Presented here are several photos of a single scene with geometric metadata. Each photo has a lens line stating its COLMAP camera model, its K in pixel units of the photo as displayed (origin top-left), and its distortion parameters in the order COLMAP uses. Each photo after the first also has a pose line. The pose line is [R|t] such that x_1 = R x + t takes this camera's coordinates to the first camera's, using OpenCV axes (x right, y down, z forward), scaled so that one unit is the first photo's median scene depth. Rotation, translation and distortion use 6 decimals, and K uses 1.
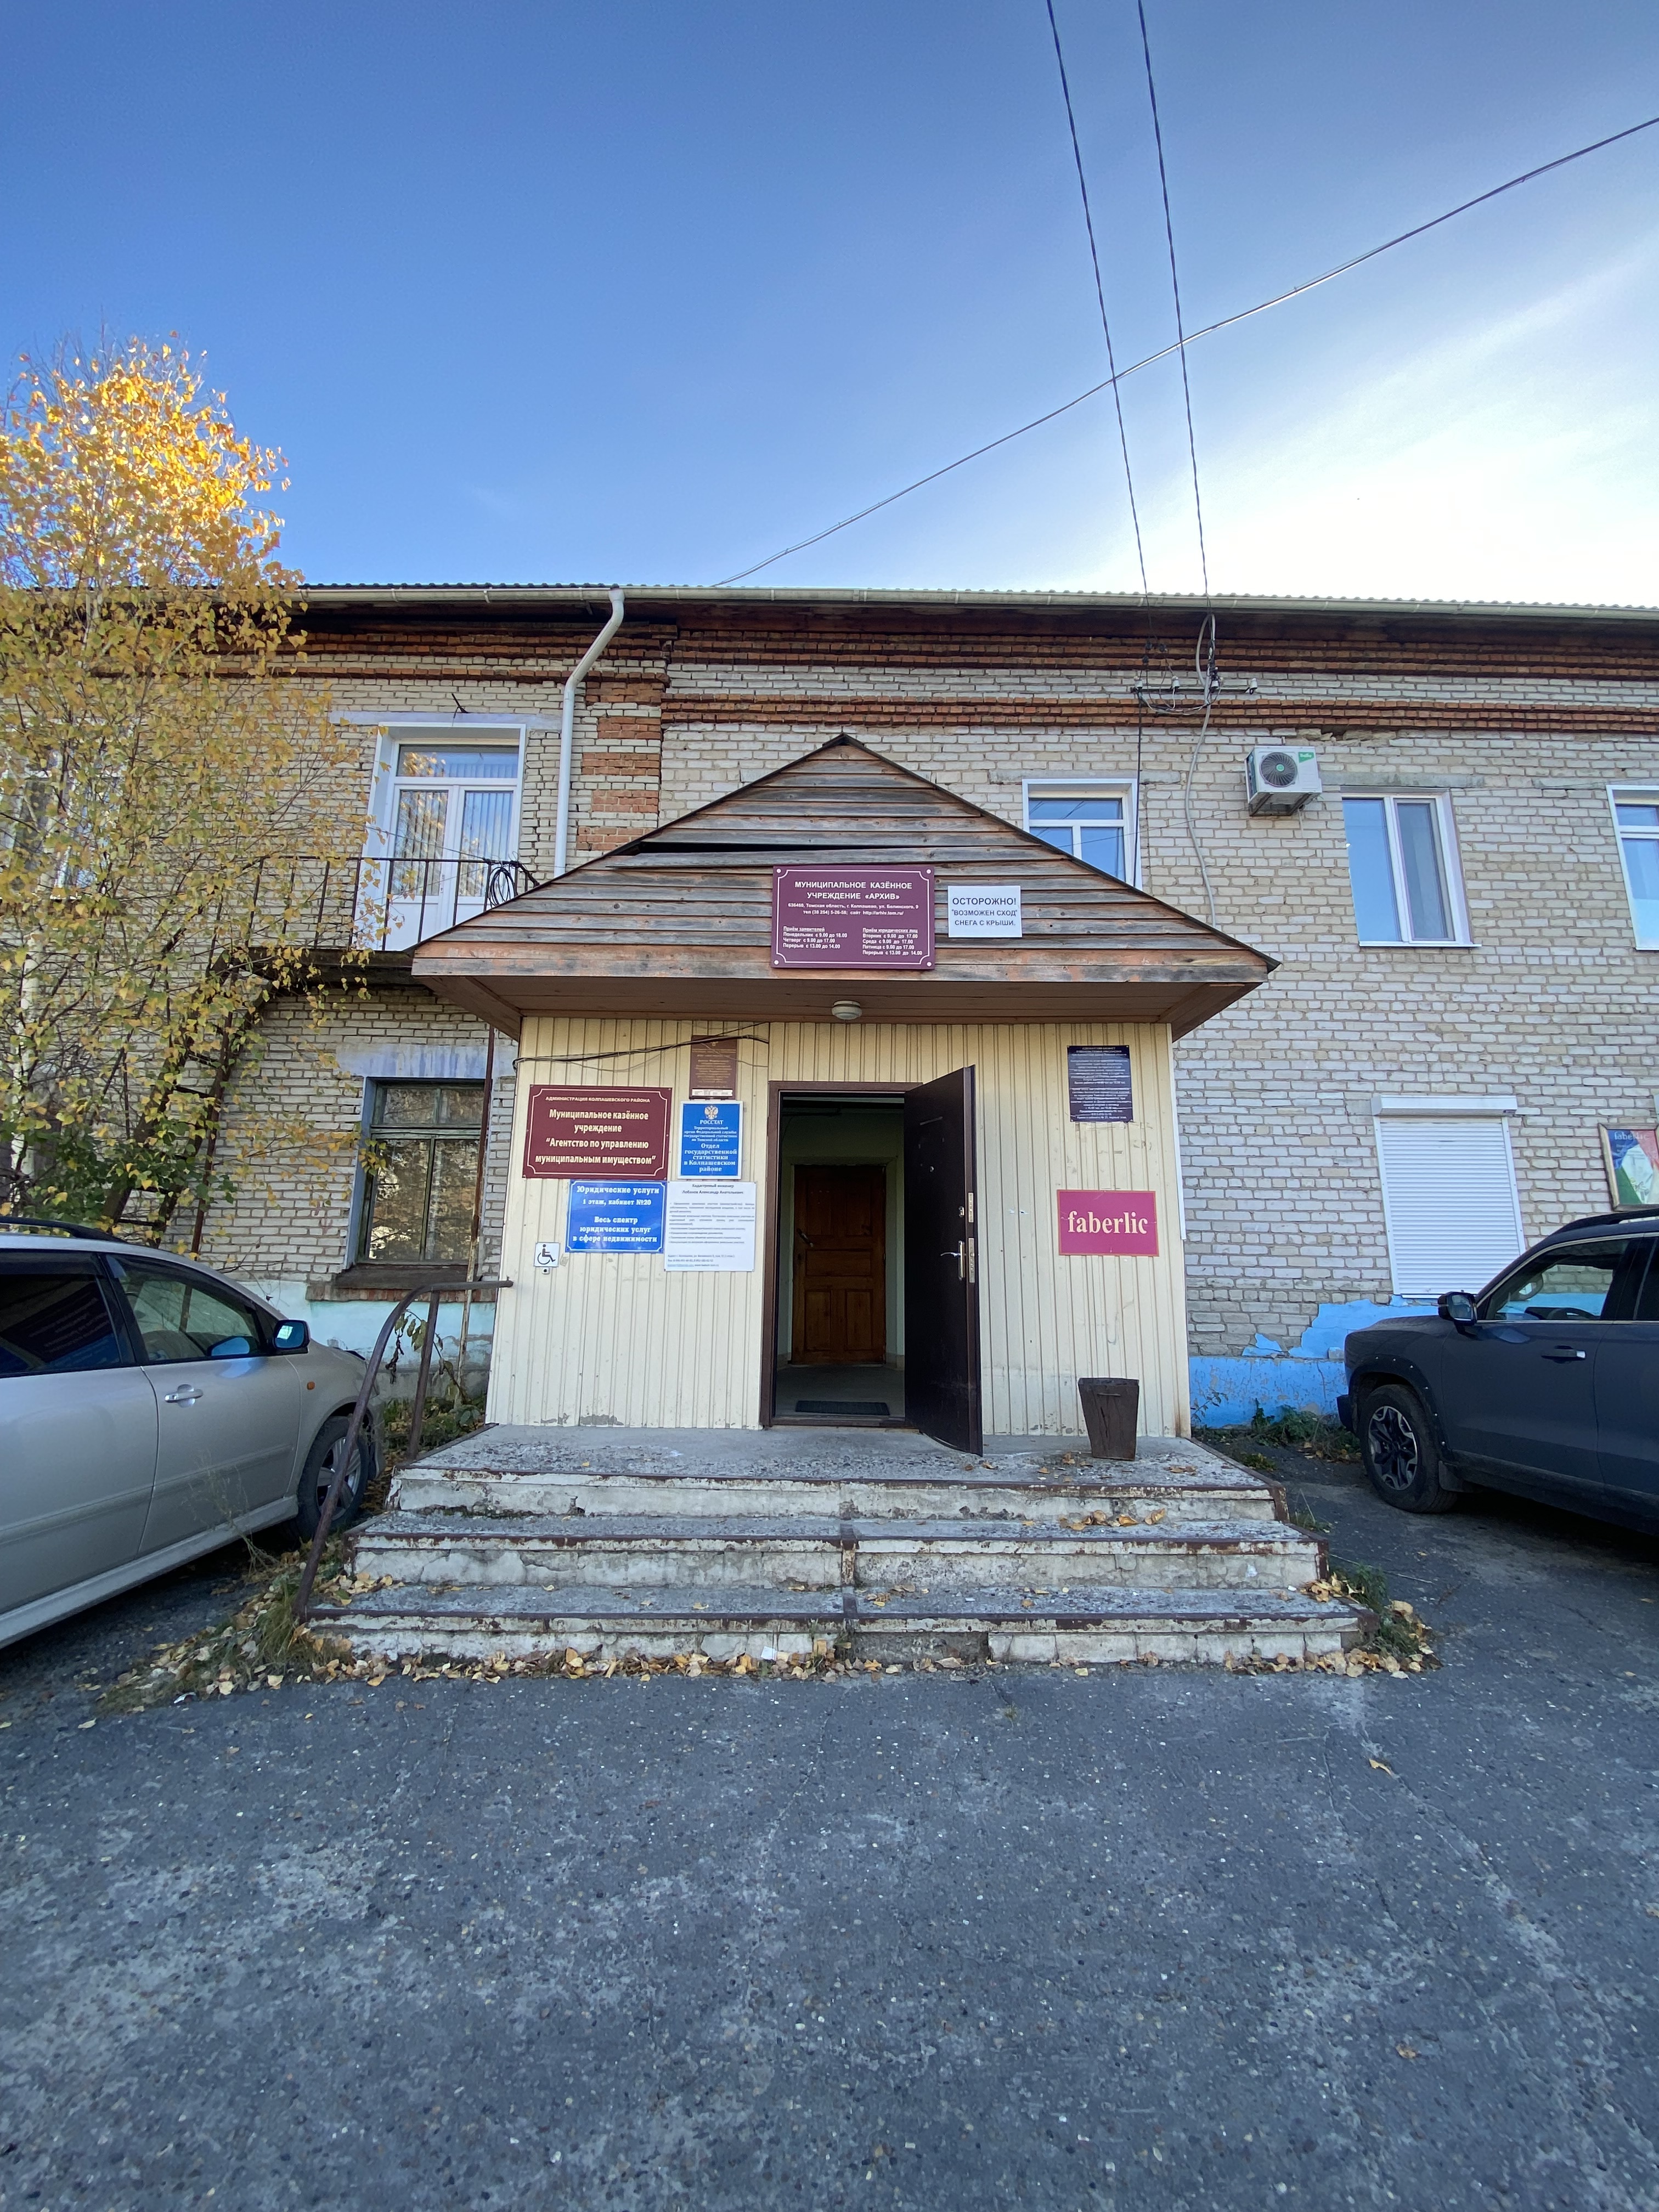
lens RADIAL K [[901.7, 0, 830.3], [0, 901.7, 1086.3], [0, 0, 1]] dist [0.014476, -0.016535]
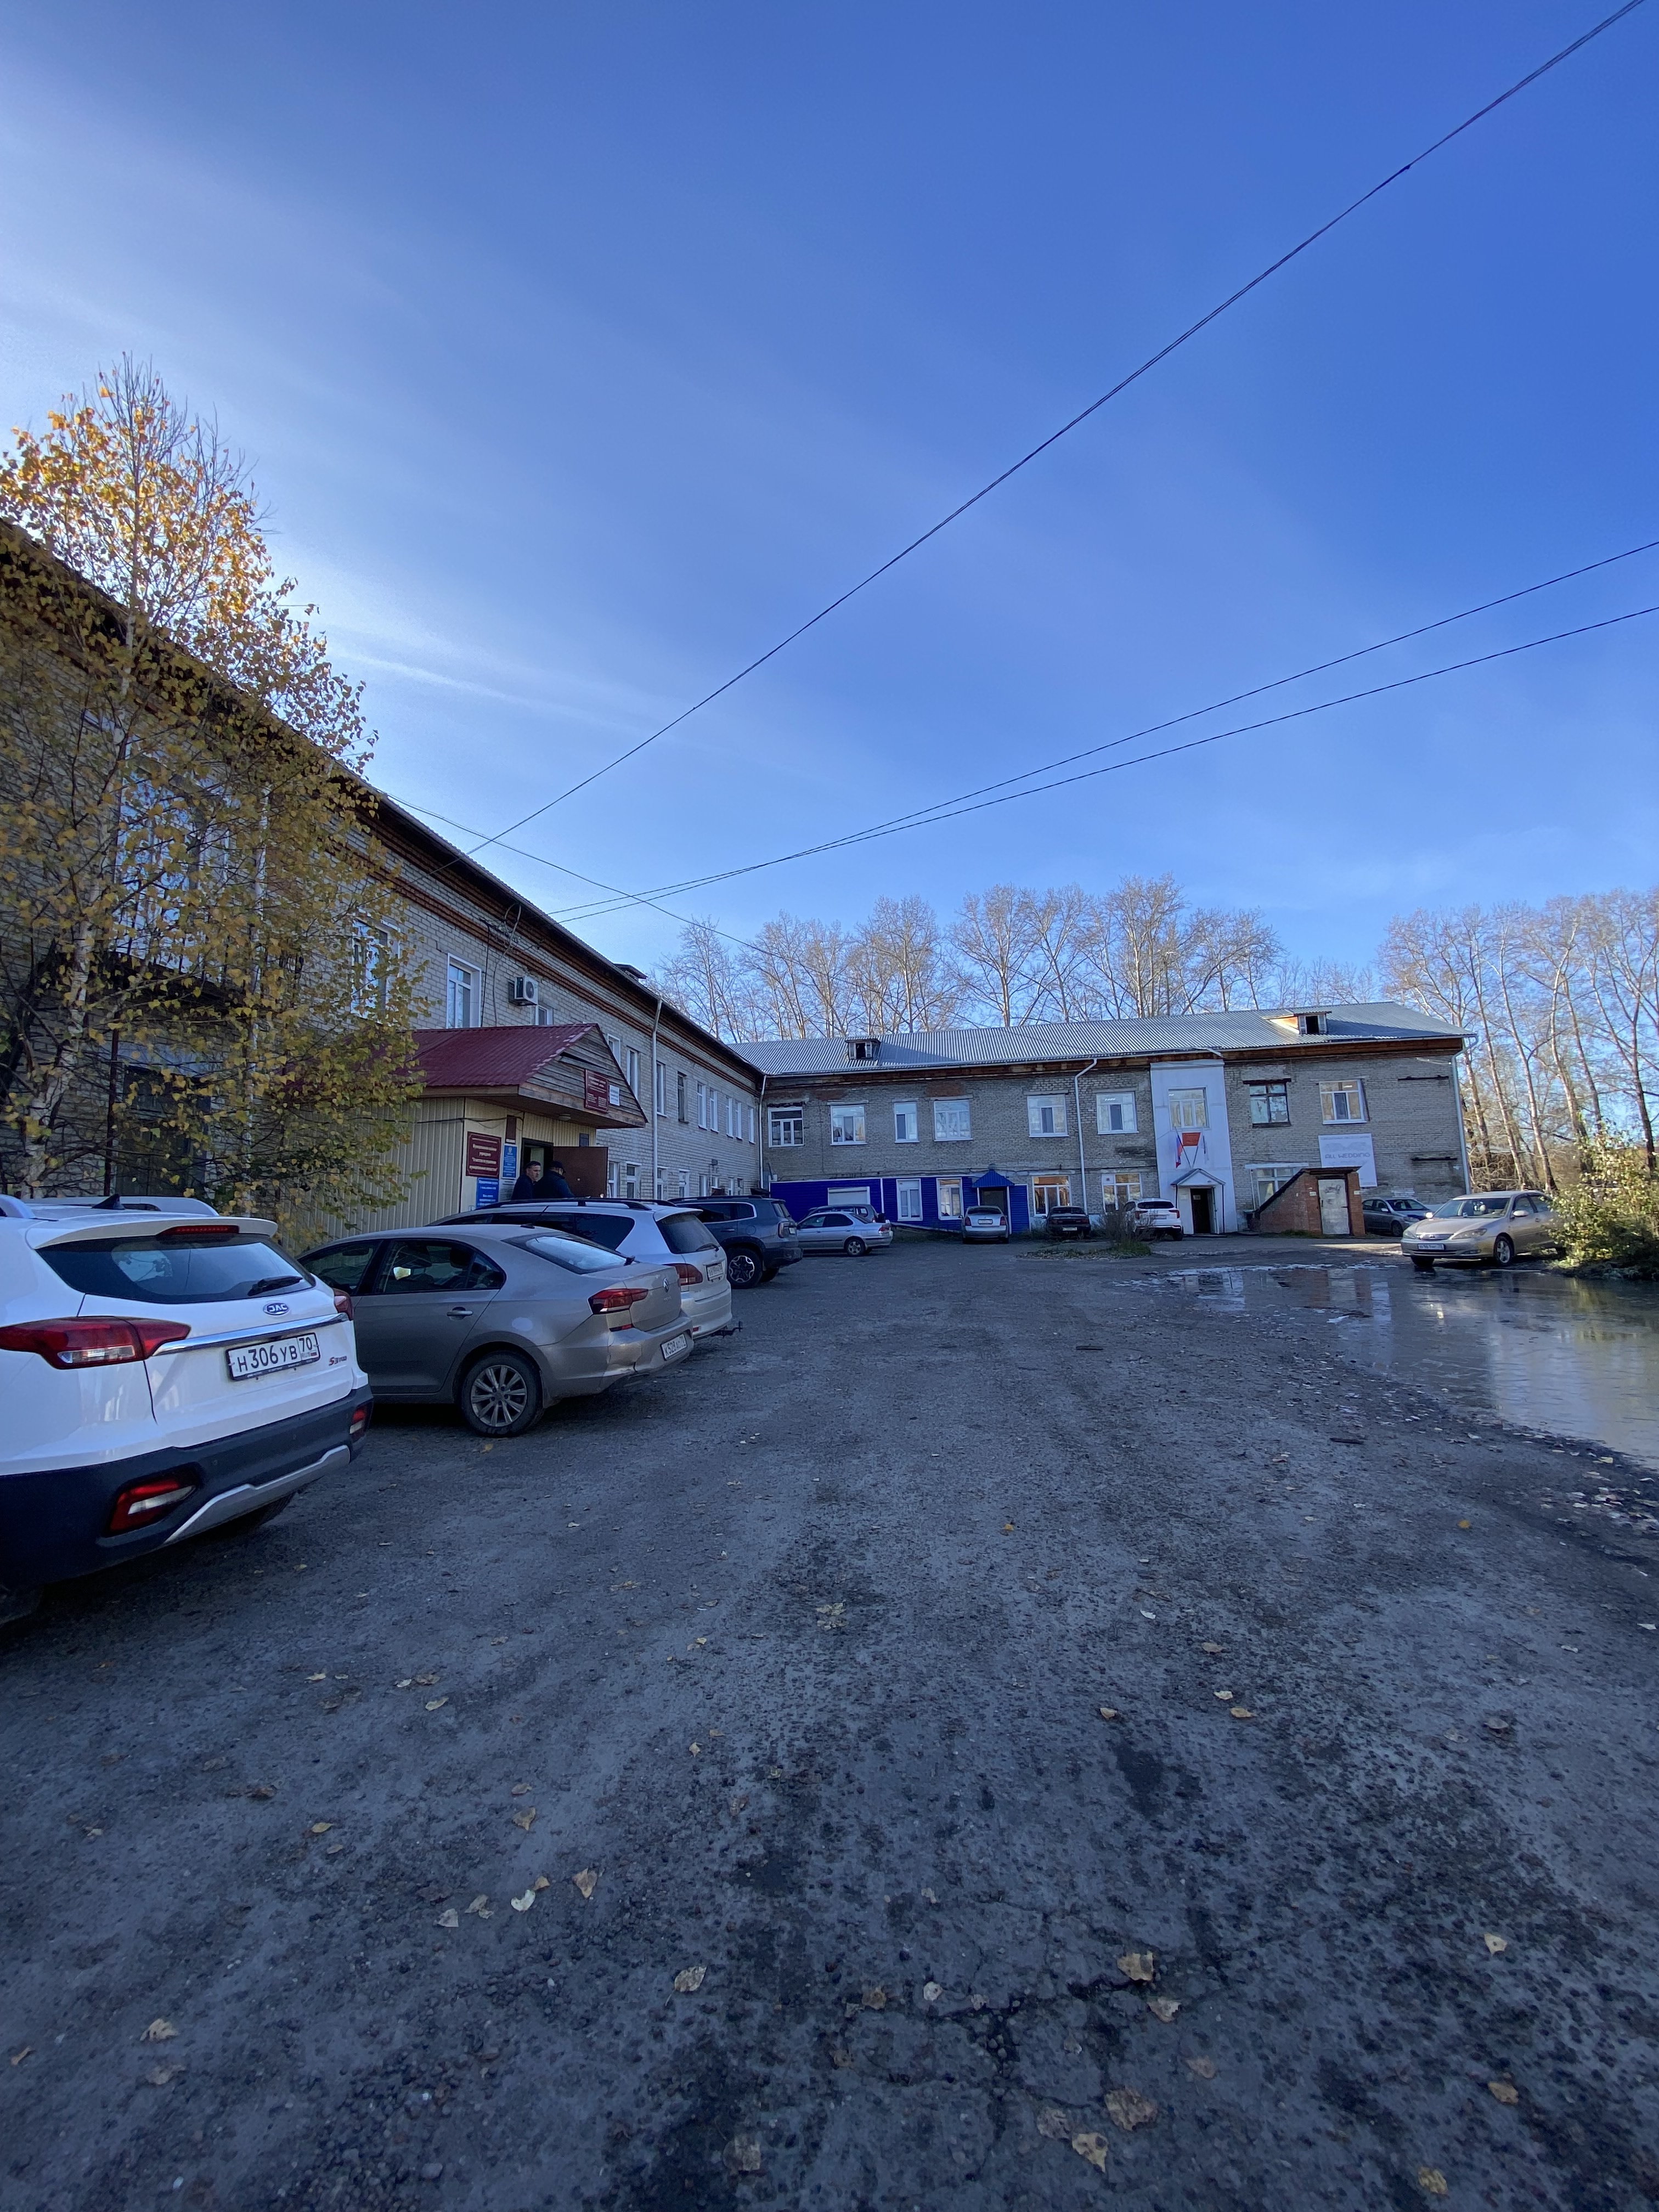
lens RADIAL K [[901.7, 0, 822.4], [0, 901.7, 1116.9], [0, 0, 1]] dist [0.014476, -0.016535]
pose [[0.161216, 0.097095, 0.982131, -2.294954], [-0.169229, 0.983129, -0.069415, -0.029449], [-0.972302, -0.155014, 0.174927, -0.171053]]
